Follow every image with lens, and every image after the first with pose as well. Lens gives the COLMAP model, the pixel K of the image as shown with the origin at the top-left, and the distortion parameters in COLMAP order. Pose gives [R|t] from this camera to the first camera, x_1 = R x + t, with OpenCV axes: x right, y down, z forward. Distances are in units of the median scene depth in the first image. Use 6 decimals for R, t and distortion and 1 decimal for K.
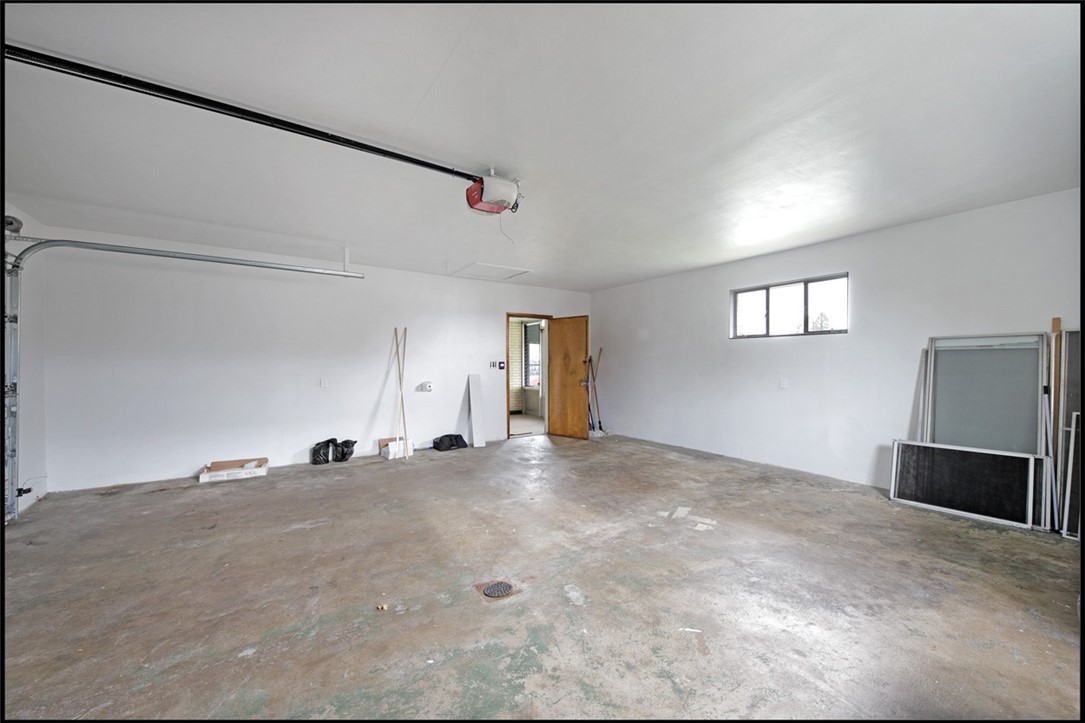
lens RADIAL K [[422.3, 0, 543.7], [0, 422.3, 366.4], [0, 0, 1]] dist [0.007757, -0.004121]
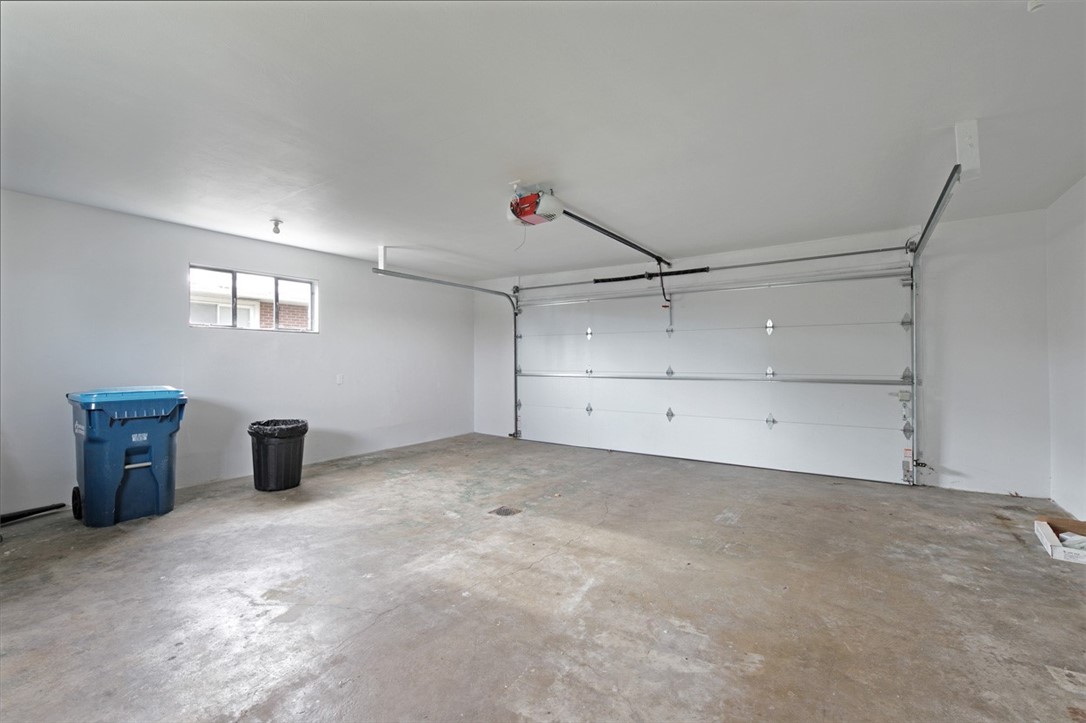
lens RADIAL K [[422.7, 0, 542.5], [0, 422.7, 360.7], [0, 0, 1]] dist [0.007757, -0.004121]
pose [[-0.923214, 0.005277, -0.384250, 0.310572], [0.002501, 0.999967, 0.007724, -0.017291], [0.384278, 0.006170, -0.923197, 2.213289]]
